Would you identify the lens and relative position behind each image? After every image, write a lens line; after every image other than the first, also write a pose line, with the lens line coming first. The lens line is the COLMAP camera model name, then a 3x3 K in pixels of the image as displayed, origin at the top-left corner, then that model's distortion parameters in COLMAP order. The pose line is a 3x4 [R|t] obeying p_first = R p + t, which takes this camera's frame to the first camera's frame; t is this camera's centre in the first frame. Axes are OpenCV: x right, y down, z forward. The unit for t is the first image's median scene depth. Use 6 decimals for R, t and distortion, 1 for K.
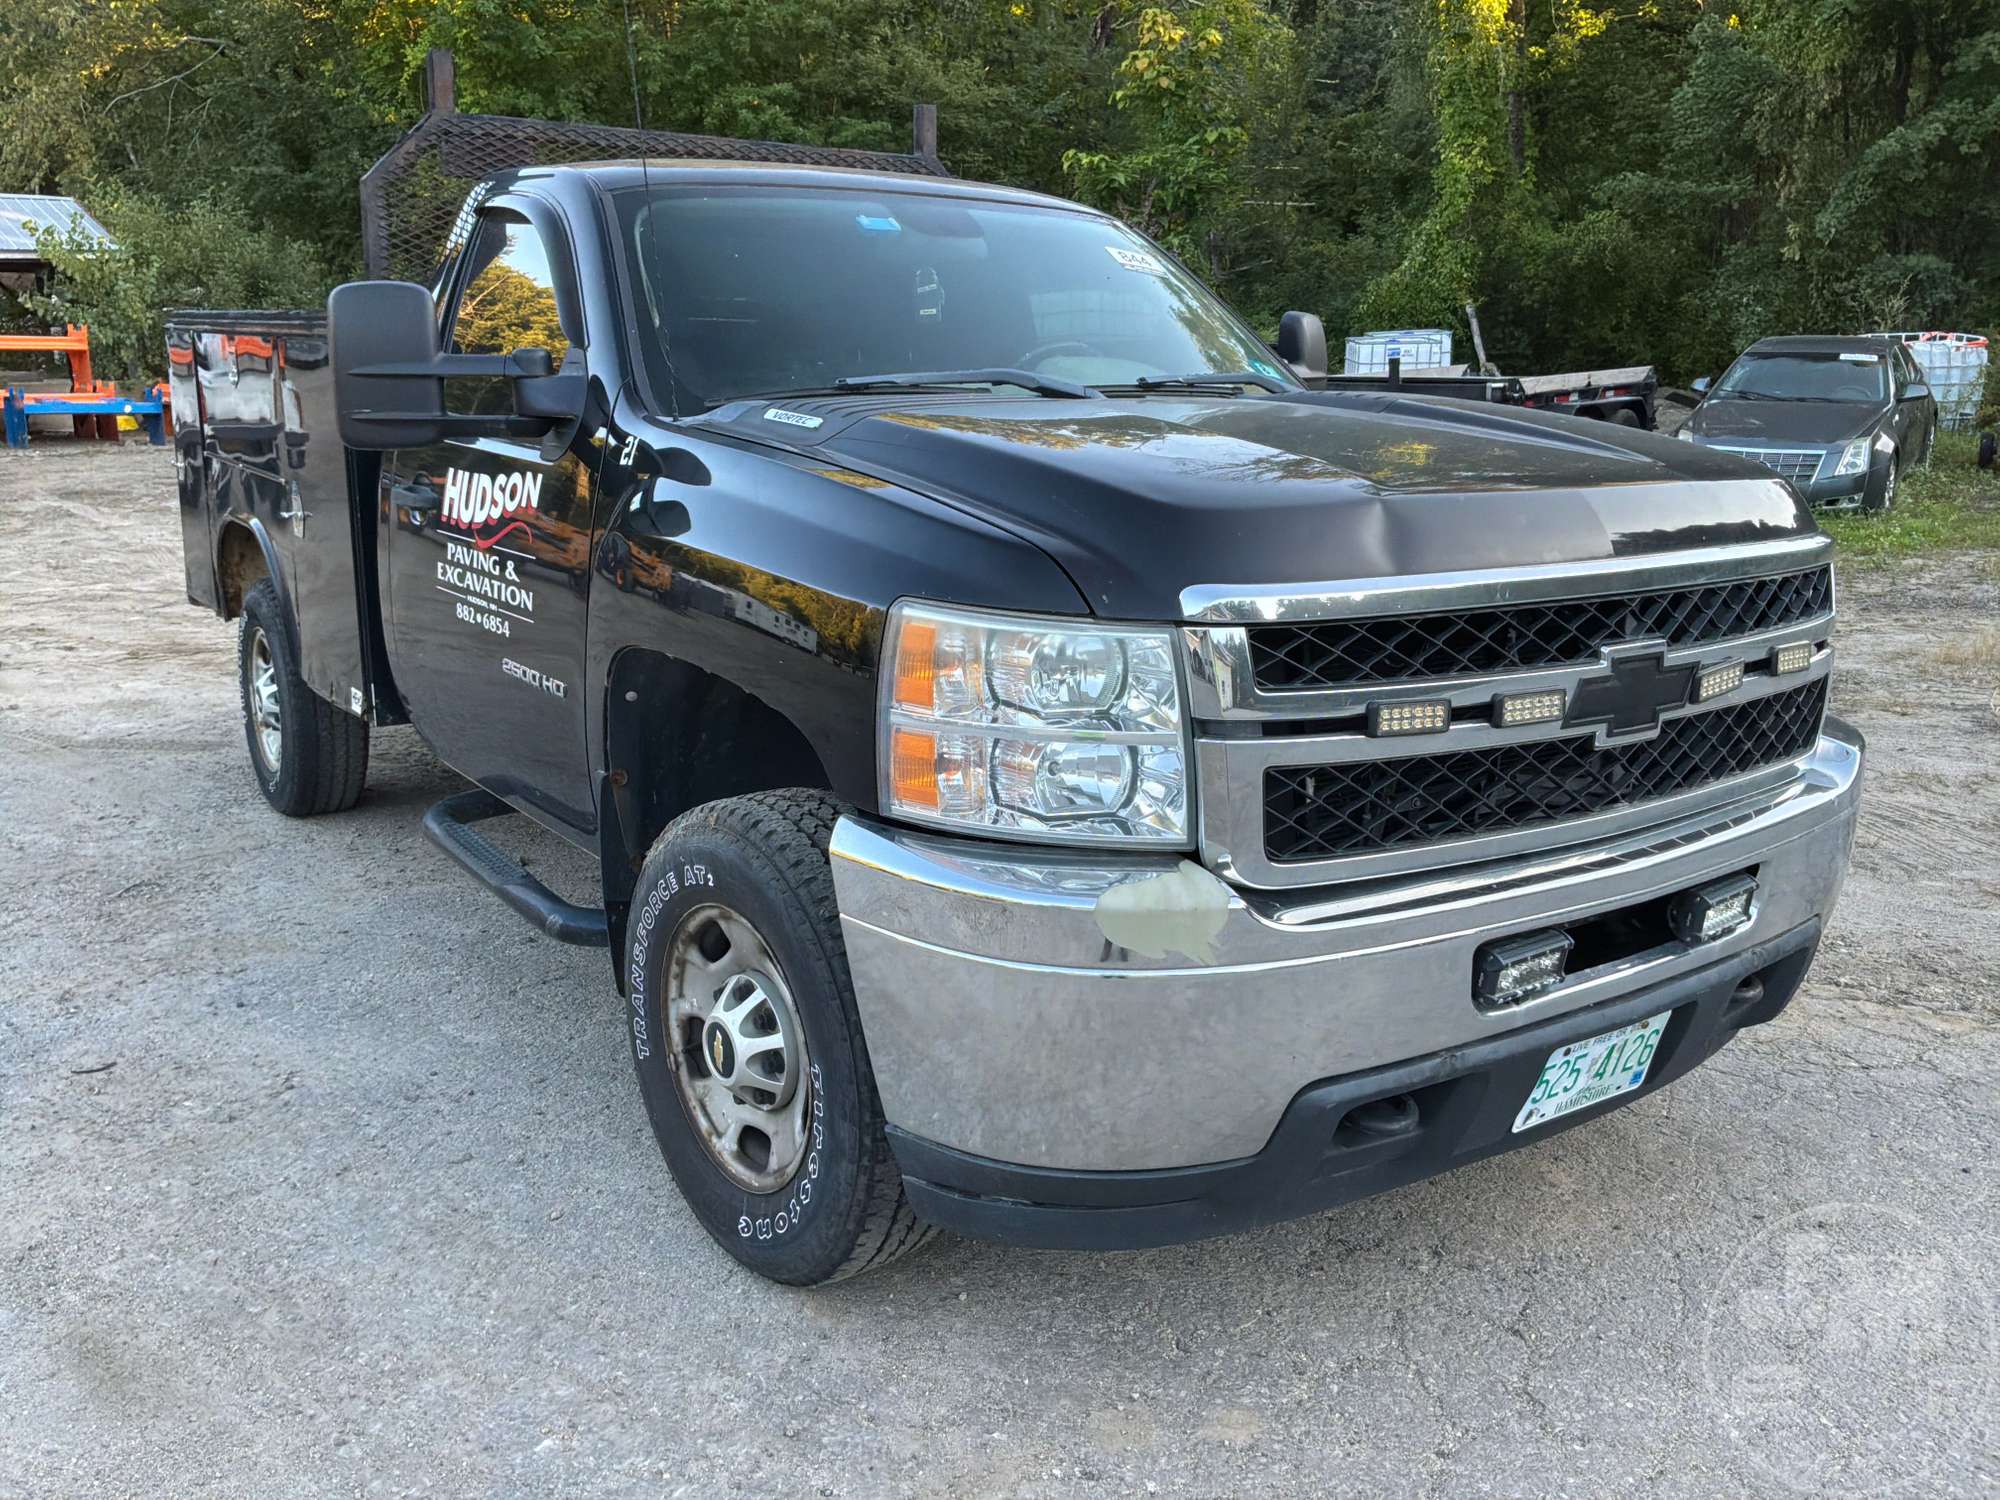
lens RADIAL K [[1649.8, 0, 1000.0], [0, 1649.8, 750.0], [0, 0, 1]] dist [0.106104, -0.198178]
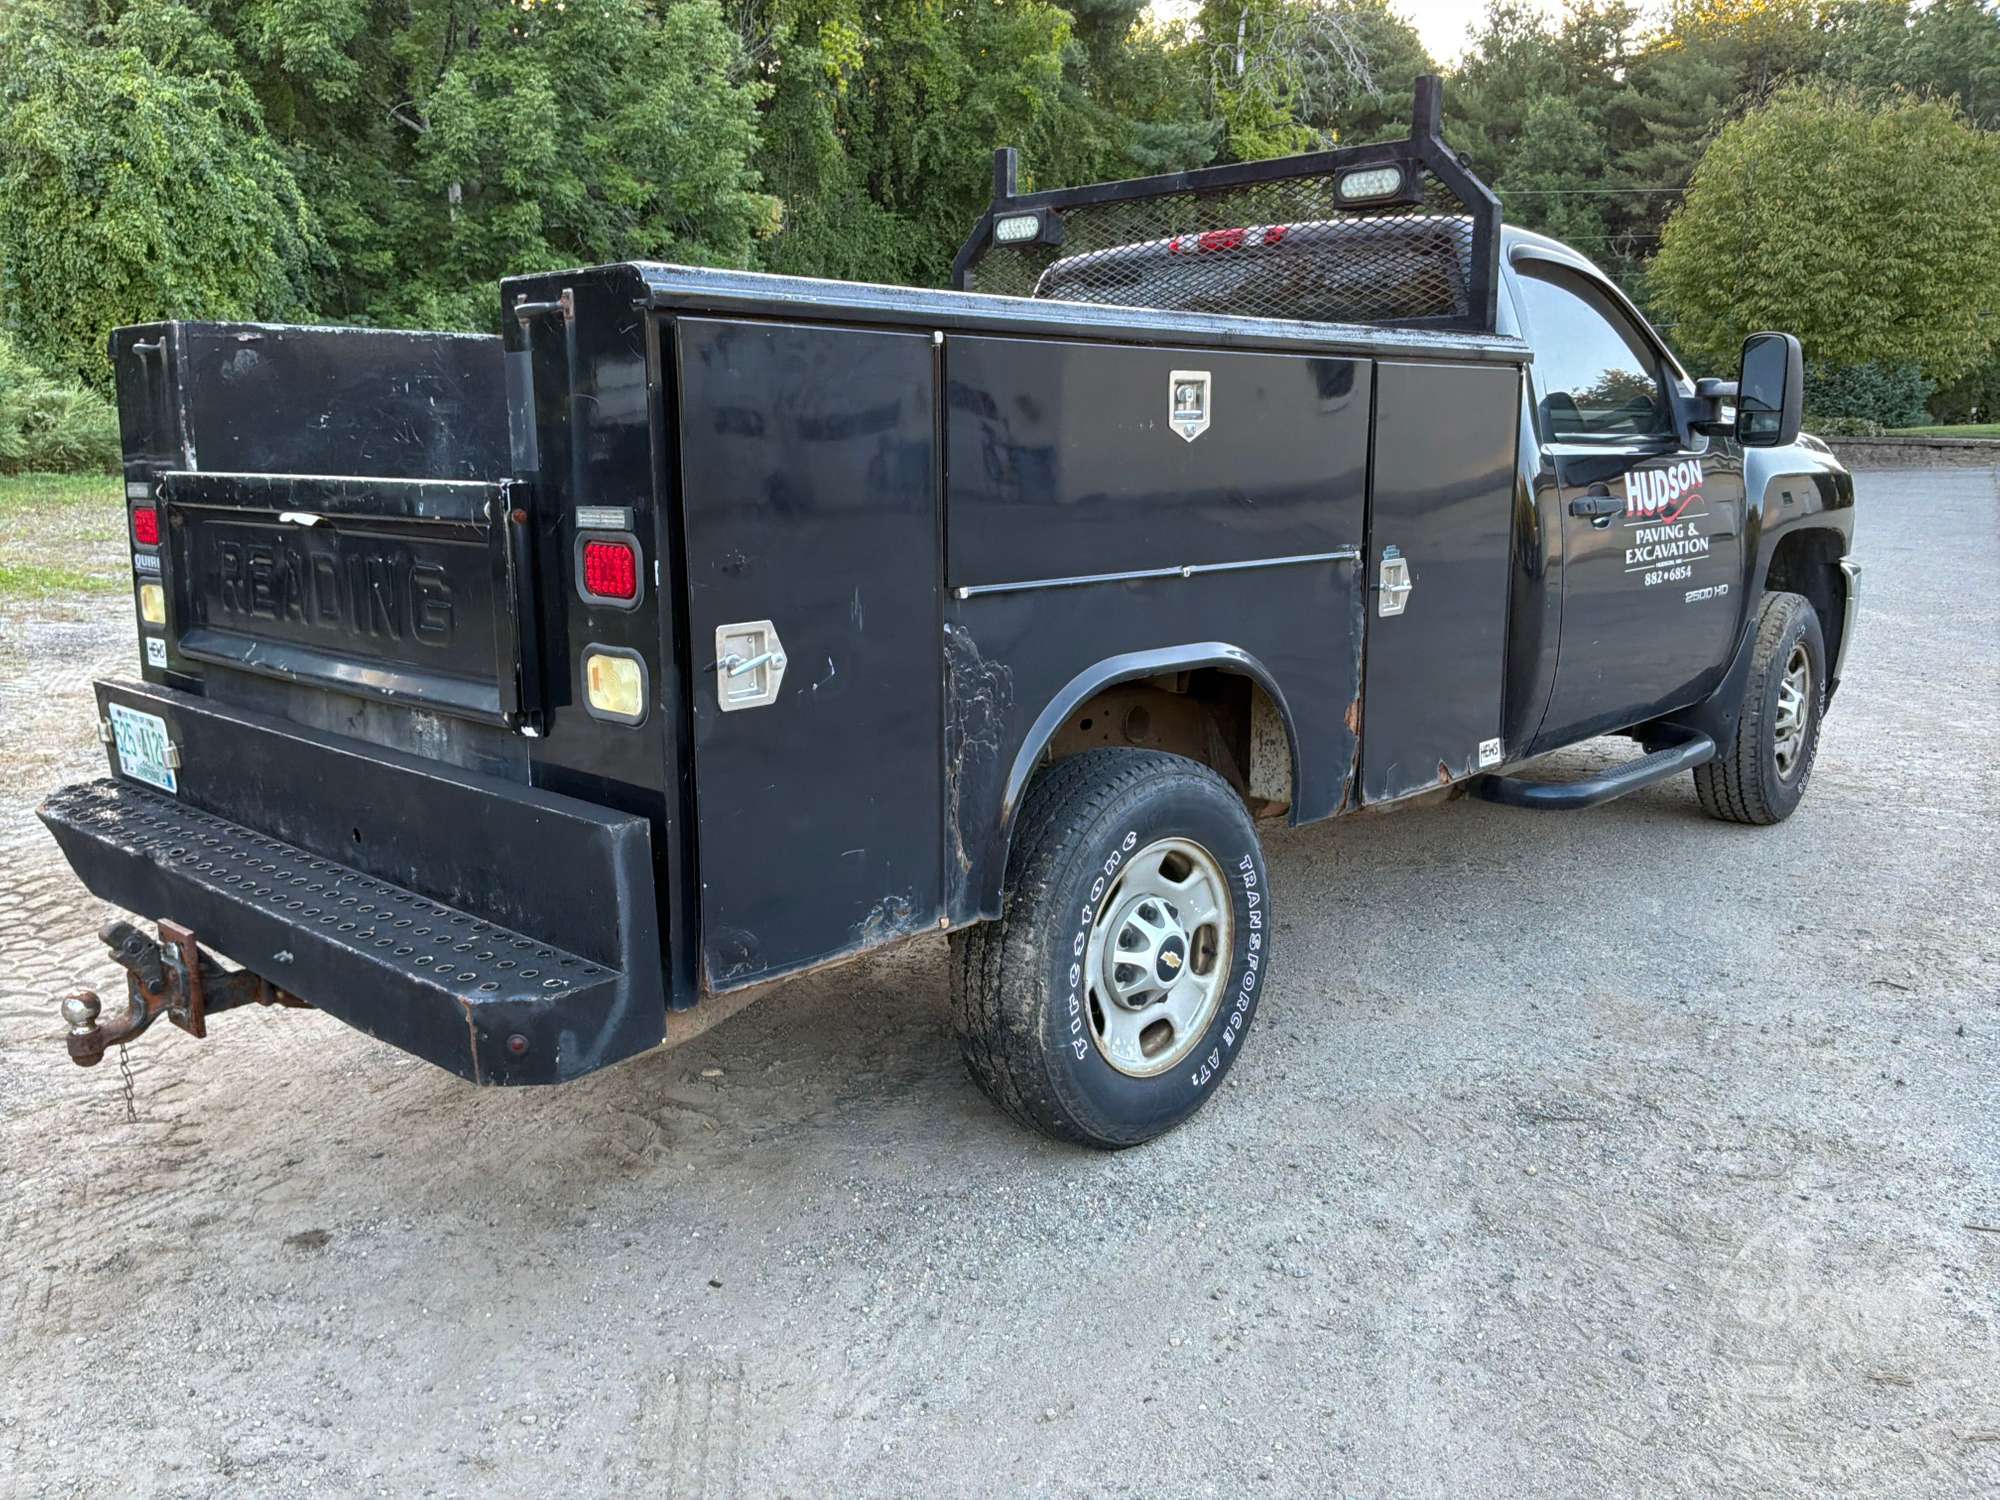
lens RADIAL K [[1669.8, 0, 987.8], [0, 1669.8, 754.5], [0, 0, 1]] dist [0.008374, -0.008925]
pose [[-0.192236, -0.201292, 0.960483, -1.600905], [0.237445, 0.940115, 0.244547, -0.421660], [-0.952190, 0.275073, -0.132928, 1.812650]]
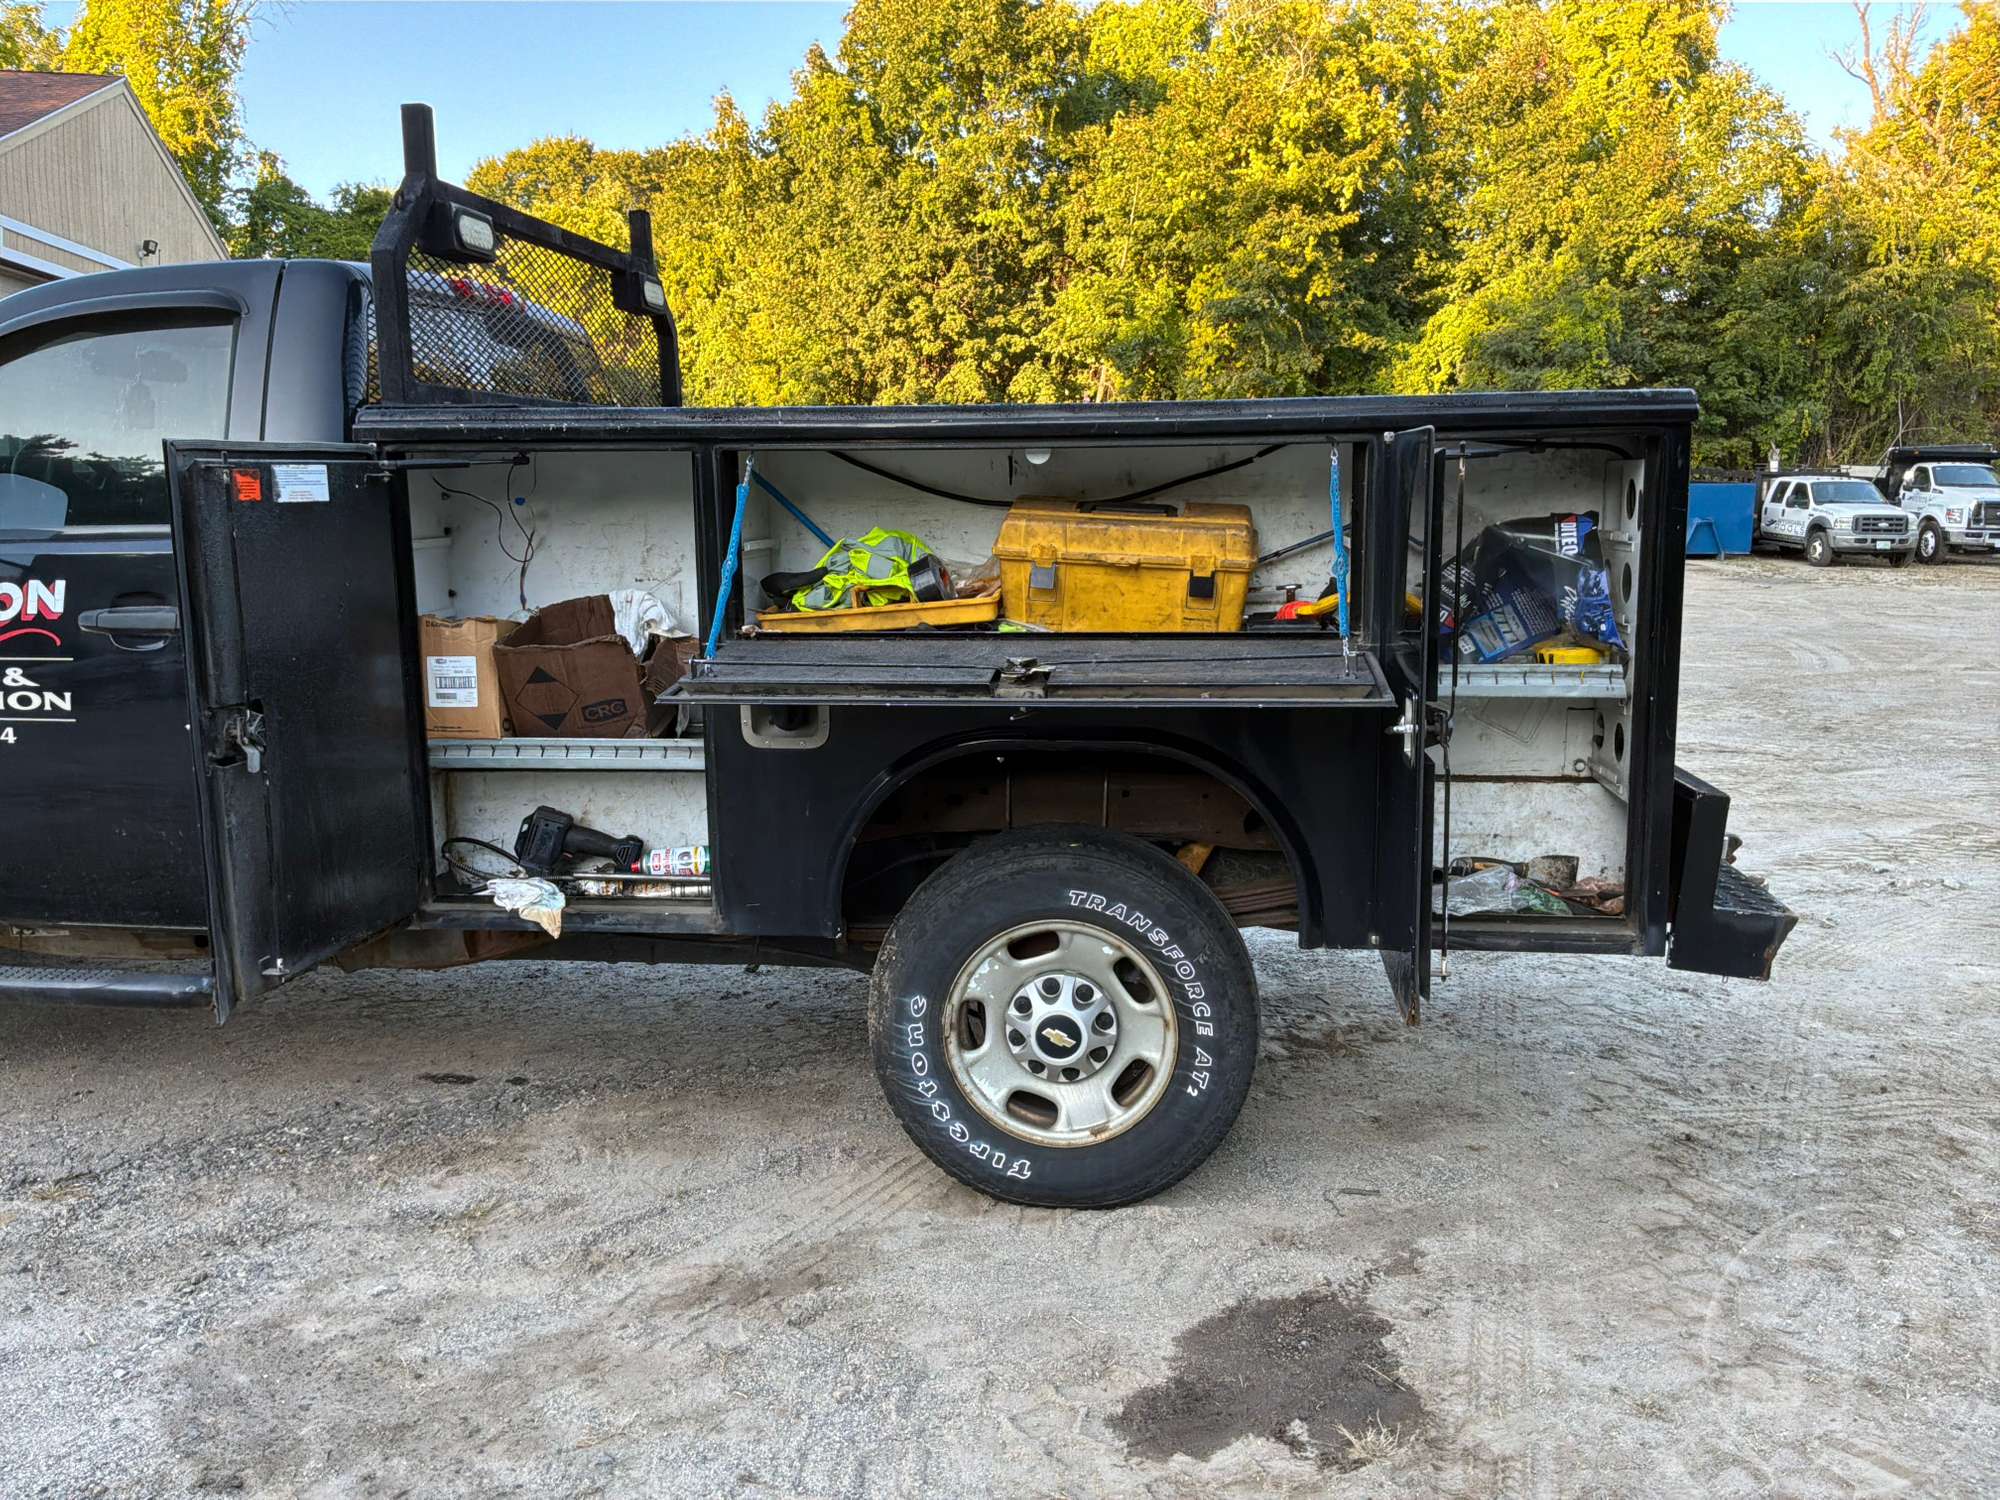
lens RADIAL K [[1649.8, 0, 1000.0], [0, 1649.8, 750.0], [0, 0, 1]] dist [0.106104, -0.198178]
pose [[-0.665919, 0.111618, -0.737627, 0.521380], [-0.183622, 0.933803, 0.307075, -0.576361], [0.723073, 0.339931, -0.601342, 2.466916]]
